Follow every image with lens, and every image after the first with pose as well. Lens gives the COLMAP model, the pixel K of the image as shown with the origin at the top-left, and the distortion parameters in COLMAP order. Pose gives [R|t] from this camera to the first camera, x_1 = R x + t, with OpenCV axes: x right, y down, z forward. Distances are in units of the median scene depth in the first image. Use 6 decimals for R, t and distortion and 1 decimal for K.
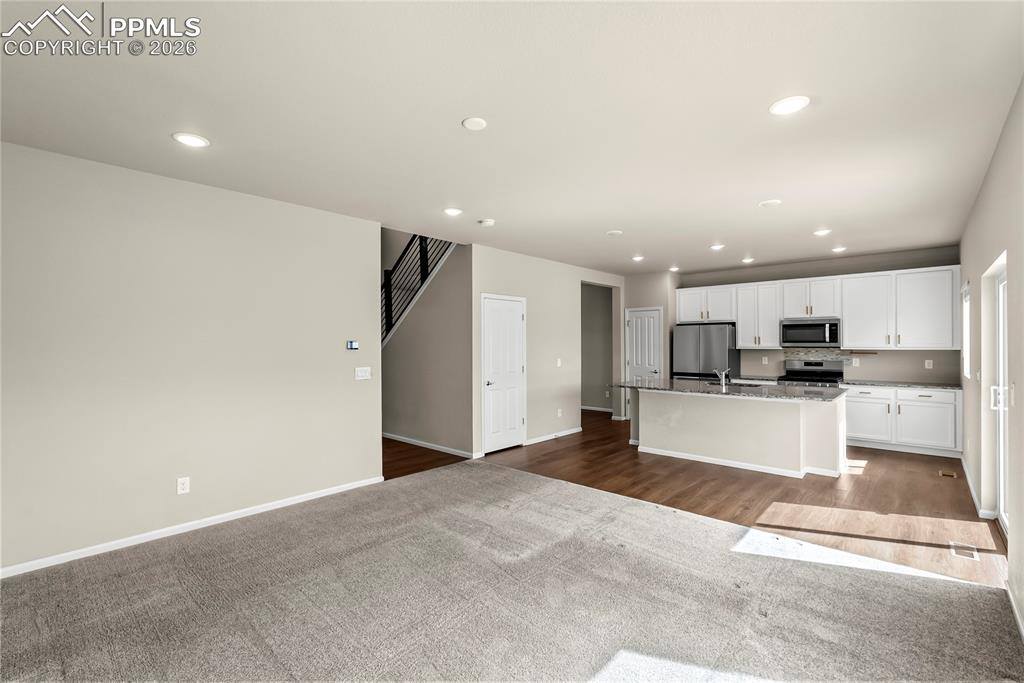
lens RADIAL K [[445.4, 0, 512.0], [0, 445.4, 341.5], [0, 0, 1]] dist [-0.016233, 0.000181]
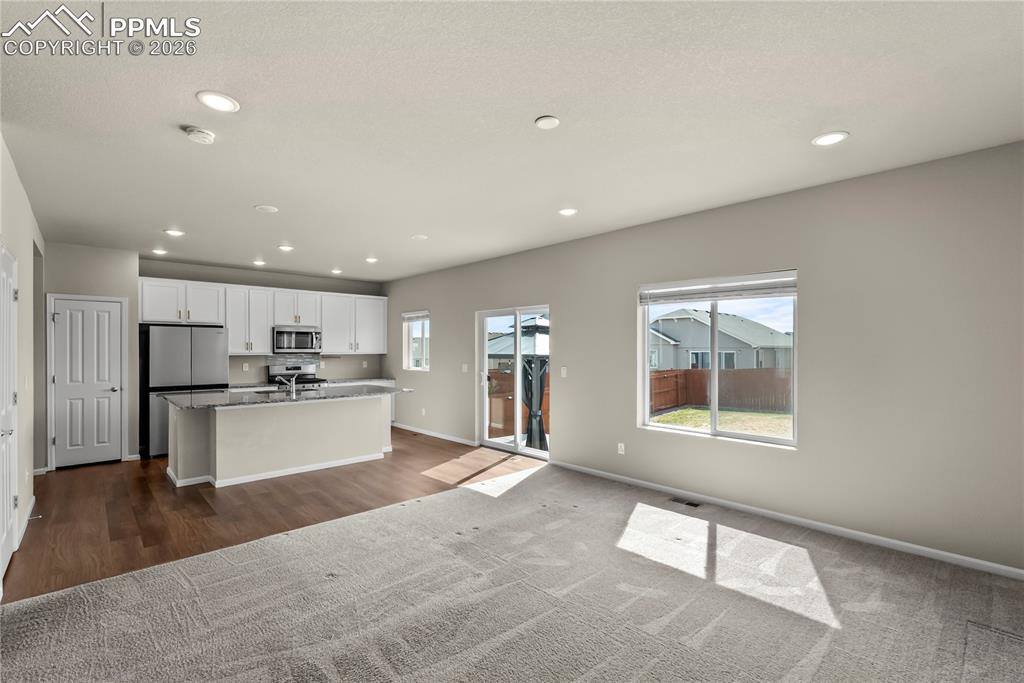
lens RADIAL K [[458.2, 0, 512.3], [0, 458.2, 346.4], [0, 0, 1]] dist [-0.000250, -0.000052]
pose [[0.077446, 0.008916, 0.996957, -0.464621], [-0.003265, 0.999957, -0.008689, 0.005656], [-0.996991, -0.002583, 0.077472, 0.419335]]
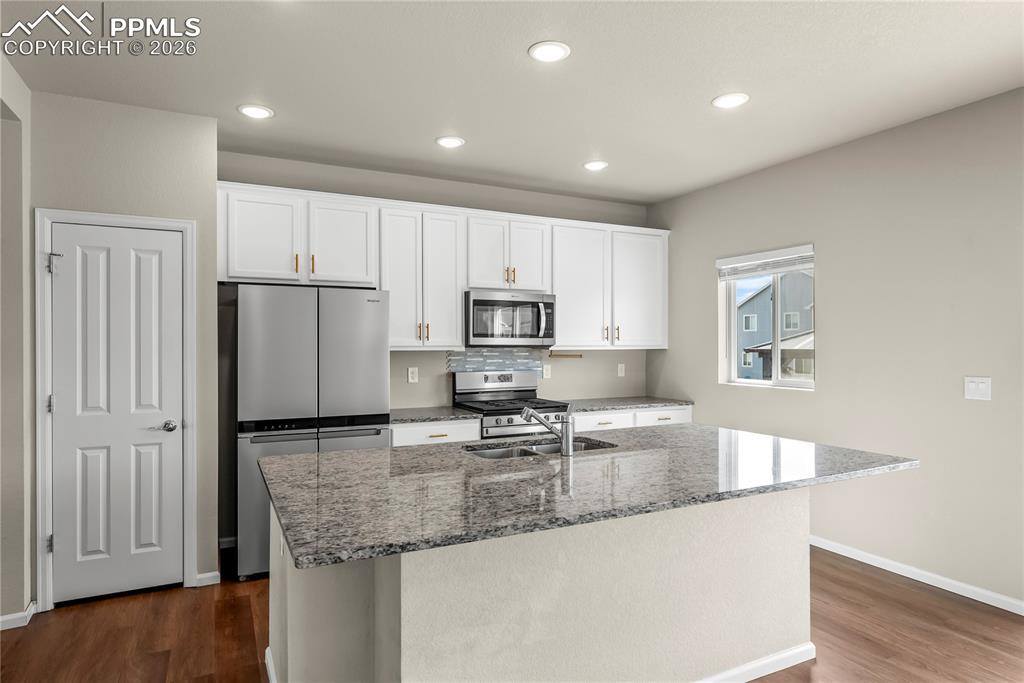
lens RADIAL K [[596.4, 0, 512.0], [0, 596.4, 341.5], [0, 0, 1]] dist [0.004435, 0.000866]
pose [[0.351547, 0.005047, 0.936157, 0.018130], [-0.006570, 0.999974, -0.002924, 0.010389], [-0.936147, -0.005123, 0.351571, 0.829999]]
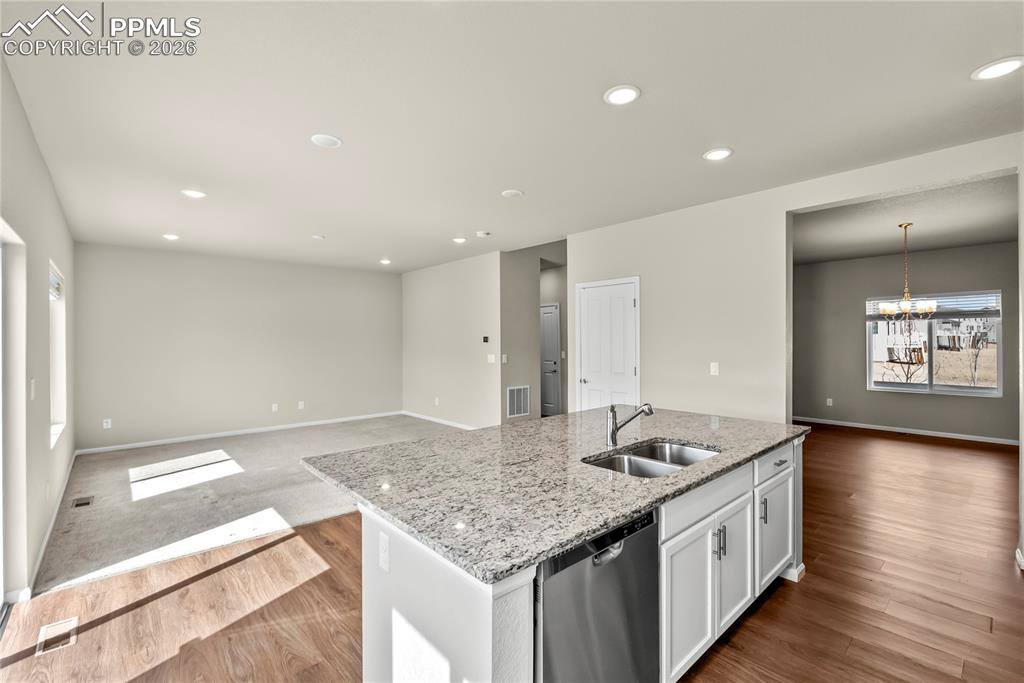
lens RADIAL K [[445.4, 0, 512.0], [0, 445.4, 341.5], [0, 0, 1]] dist [-0.016233, 0.000181]
pose [[-0.094725, 0.007042, -0.995479, 0.824852], [0.009610, 0.999935, 0.006159, 0.004059], [0.995457, -0.008983, -0.094787, 0.894380]]
